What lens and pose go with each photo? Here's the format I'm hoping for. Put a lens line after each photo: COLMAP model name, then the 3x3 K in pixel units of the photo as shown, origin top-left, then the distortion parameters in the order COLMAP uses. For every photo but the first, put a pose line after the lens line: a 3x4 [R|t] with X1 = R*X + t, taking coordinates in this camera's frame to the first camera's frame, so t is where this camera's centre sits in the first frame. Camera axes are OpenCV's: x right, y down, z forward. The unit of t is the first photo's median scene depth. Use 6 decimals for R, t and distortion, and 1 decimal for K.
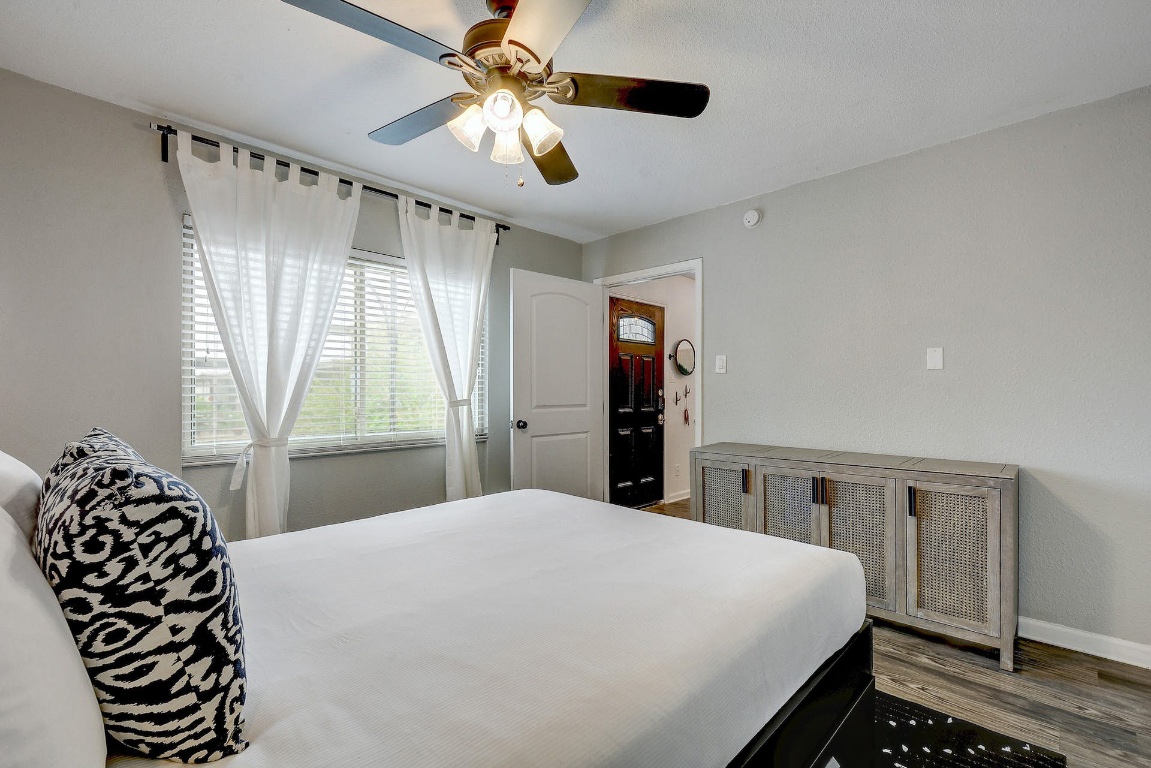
lens RADIAL K [[504.6, 0, 581.1], [0, 504.6, 393.3], [0, 0, 1]] dist [-0.003325, -0.003191]
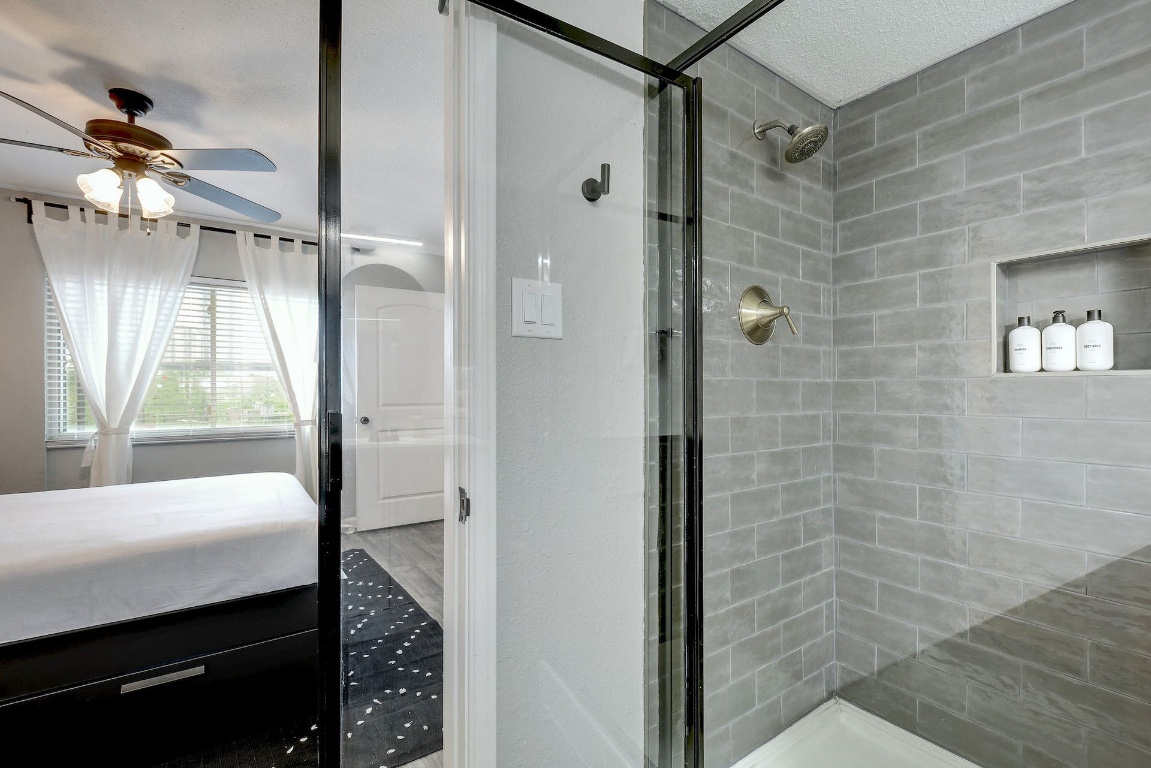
lens RADIAL K [[504.6, 0, 576.8], [0, 504.6, 381.5], [0, 0, 1]] dist [-0.003325, -0.003191]
pose [[0.982818, -0.008814, -0.184365, 0.654092], [0.004921, 0.999755, -0.021565, 0.002079], [0.184510, 0.020287, 0.982621, -0.035226]]
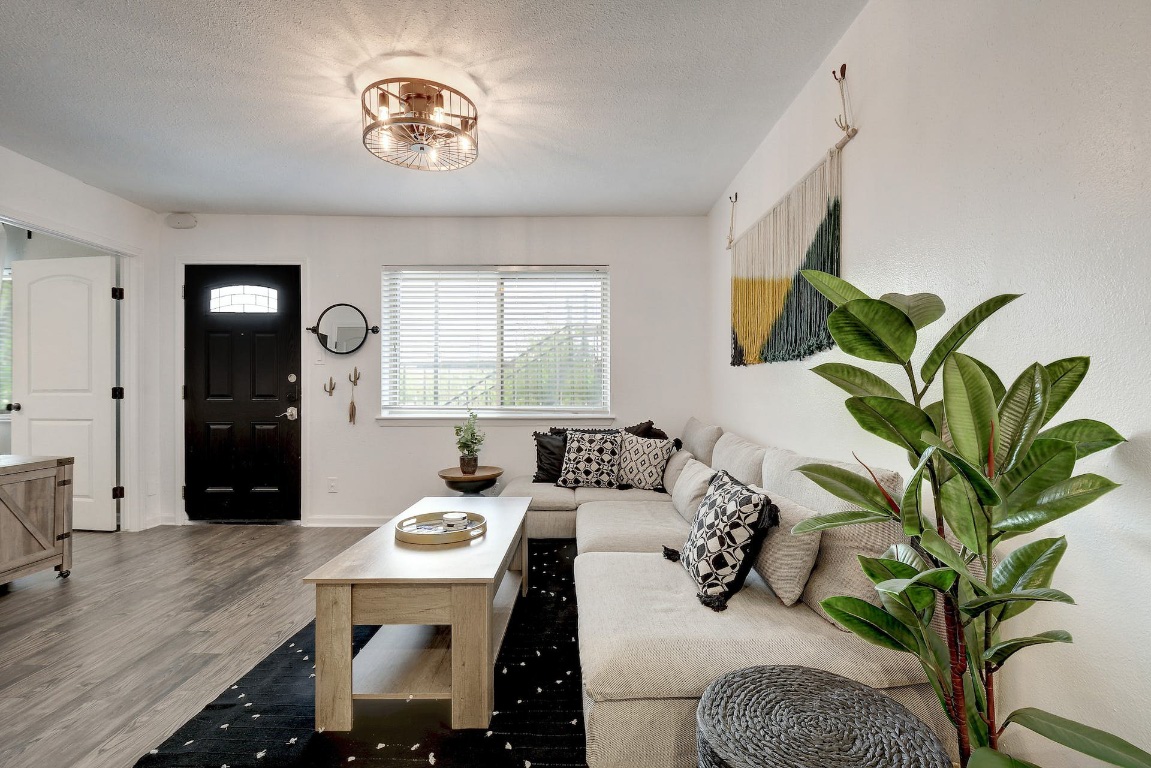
lens RADIAL K [[504.6, 0, 581.9], [0, 504.6, 393.6], [0, 0, 1]] dist [-0.003325, -0.003191]
pose [[0.705578, 0.000979, -0.708632, 1.683722], [-0.006376, 0.999967, -0.004967, 0.038670], [0.708604, 0.008023, 0.705561, 1.298702]]
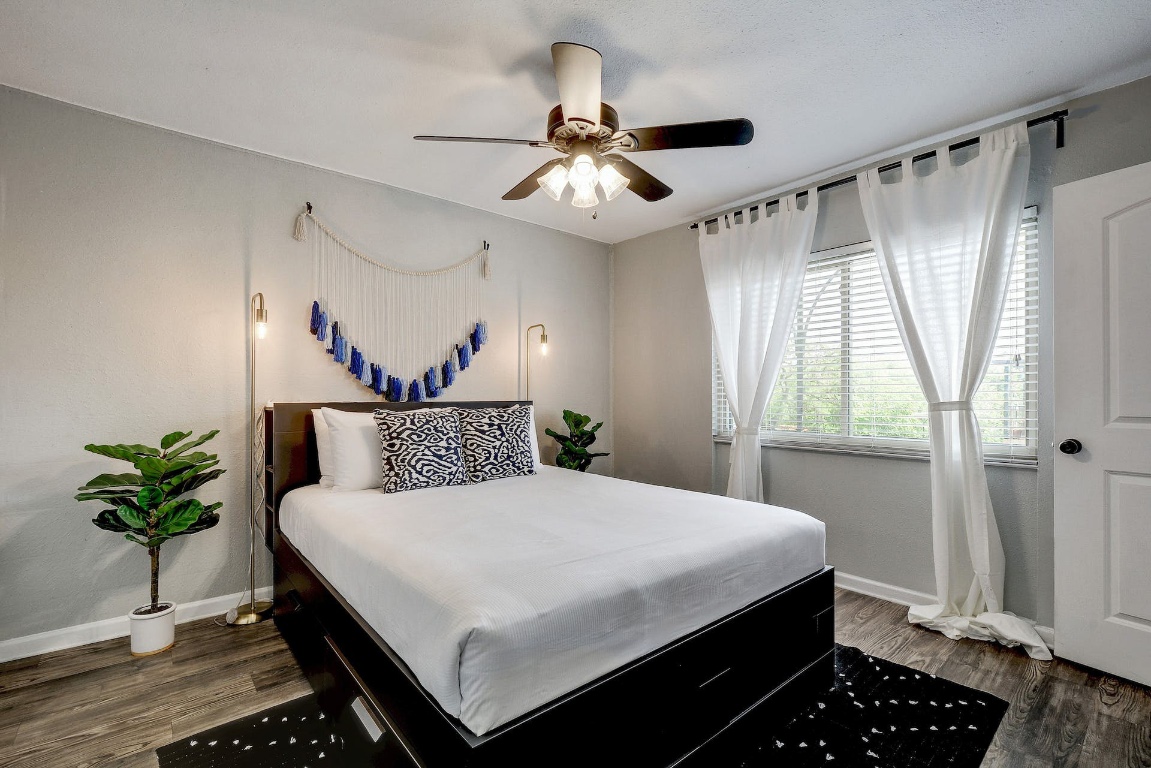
lens RADIAL K [[504.6, 0, 580.6], [0, 504.6, 395.0], [0, 0, 1]] dist [-0.003325, -0.003191]
pose [[-0.097665, 0.002305, -0.995217, 0.578629], [-0.002135, 0.999995, 0.002526, 0.002285], [0.995217, 0.002372, -0.097660, 0.582185]]
